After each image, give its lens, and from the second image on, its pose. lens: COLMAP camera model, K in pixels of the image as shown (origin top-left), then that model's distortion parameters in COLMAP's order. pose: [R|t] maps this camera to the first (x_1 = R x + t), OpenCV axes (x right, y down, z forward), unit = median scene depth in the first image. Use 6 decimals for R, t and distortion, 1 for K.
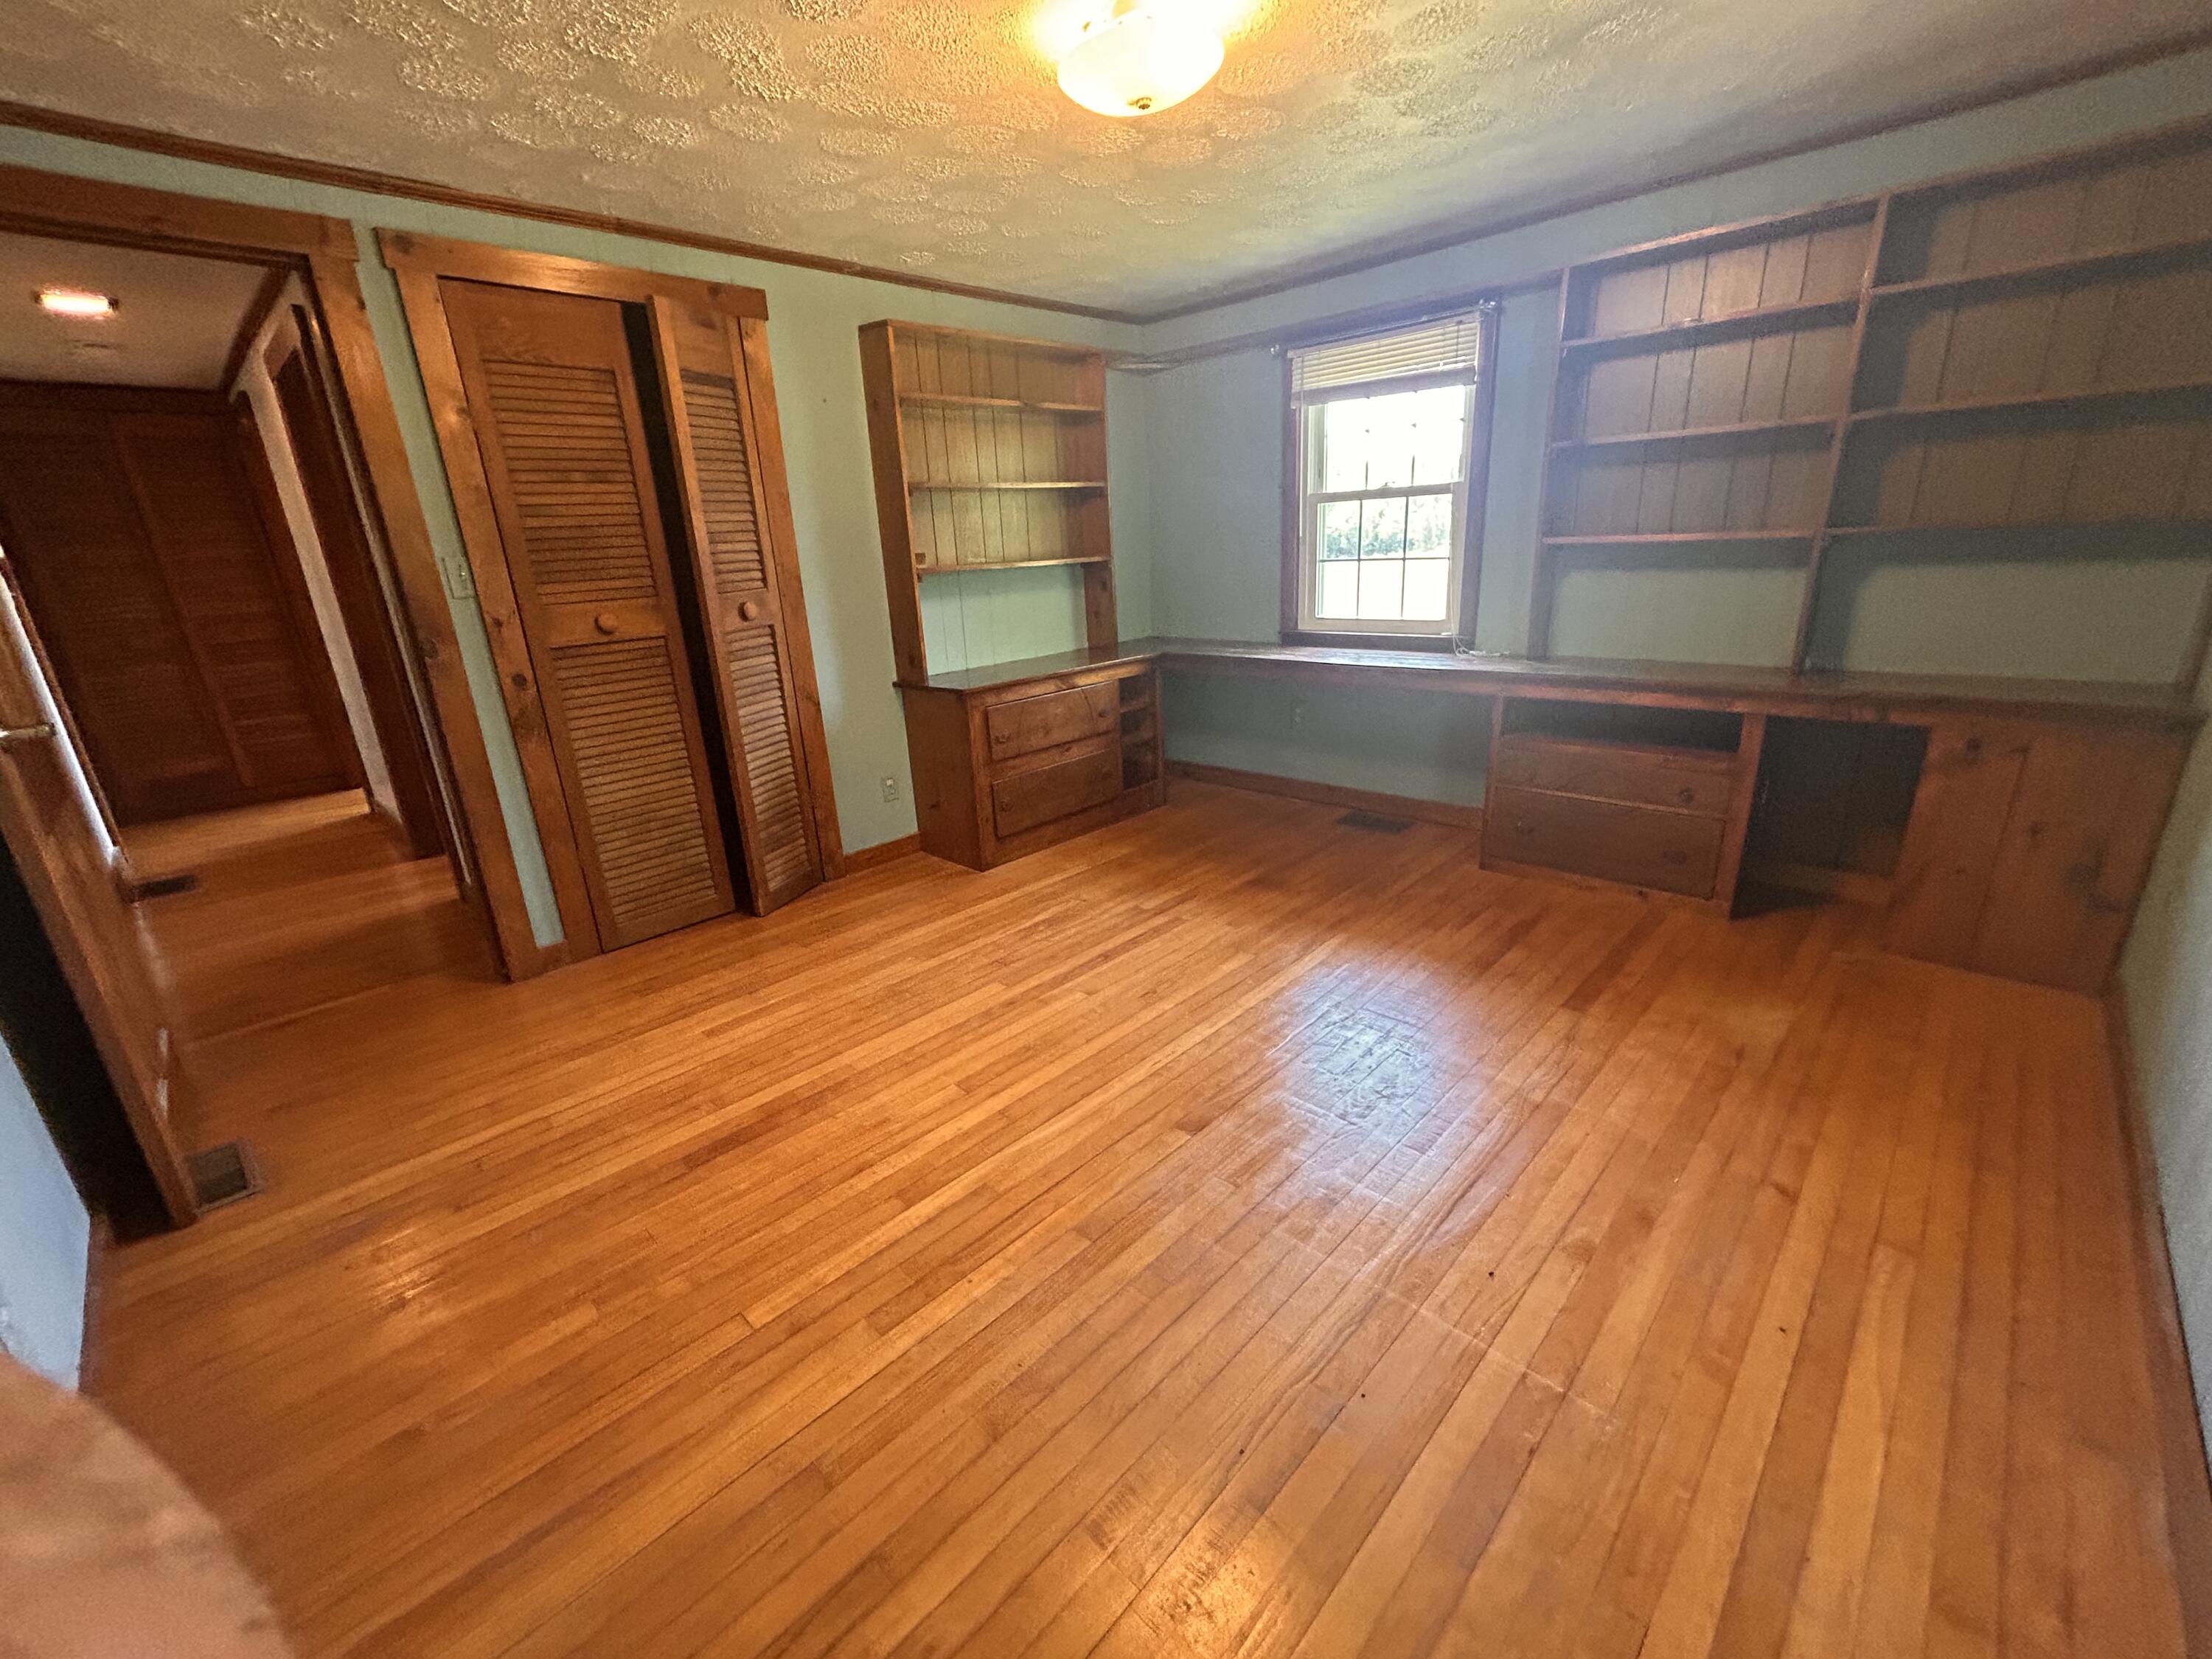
lens RADIAL K [[910.4, 0, 1106.0], [0, 910.4, 829.5], [0, 0, 1]] dist [0.010052, -0.000173]
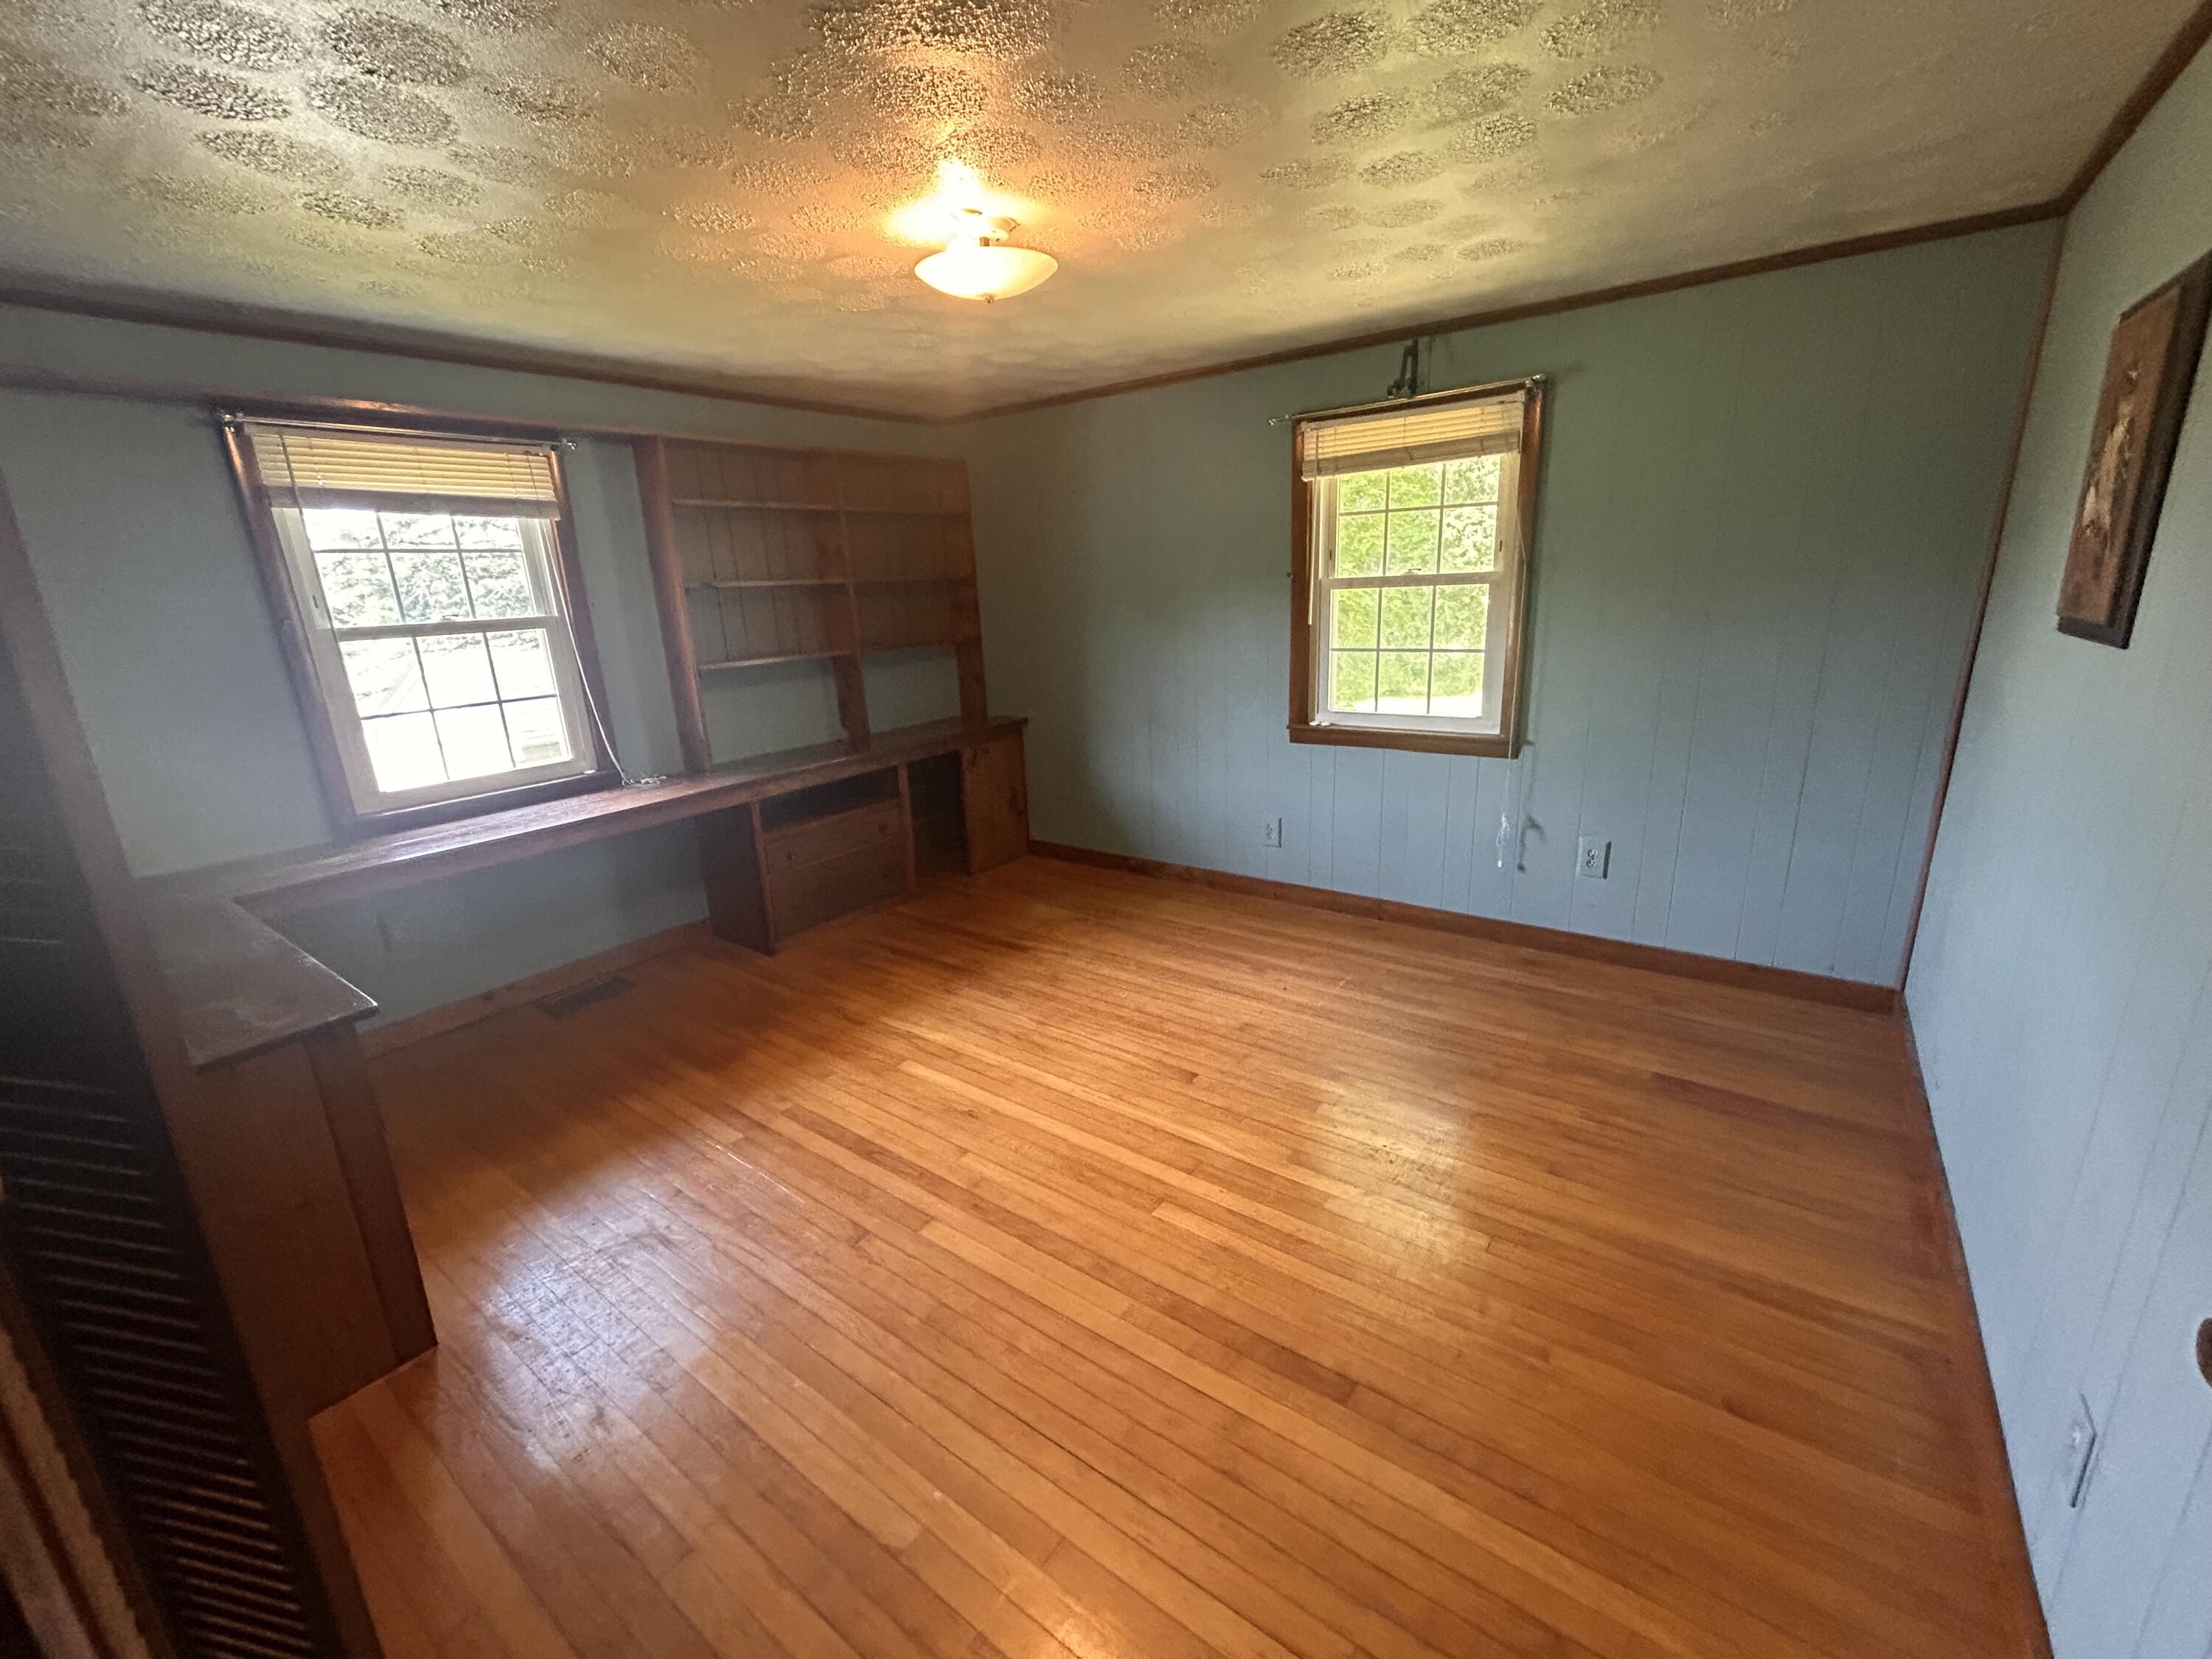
lens RADIAL K [[910.4, 0, 1106.0], [0, 910.4, 829.5], [0, 0, 1]] dist [0.010052, -0.000173]
pose [[-0.122790, -0.217417, 0.968325, -0.844259], [0.354309, 0.901806, 0.247410, -0.284807], [-0.927032, 0.373465, -0.033699, 0.777916]]
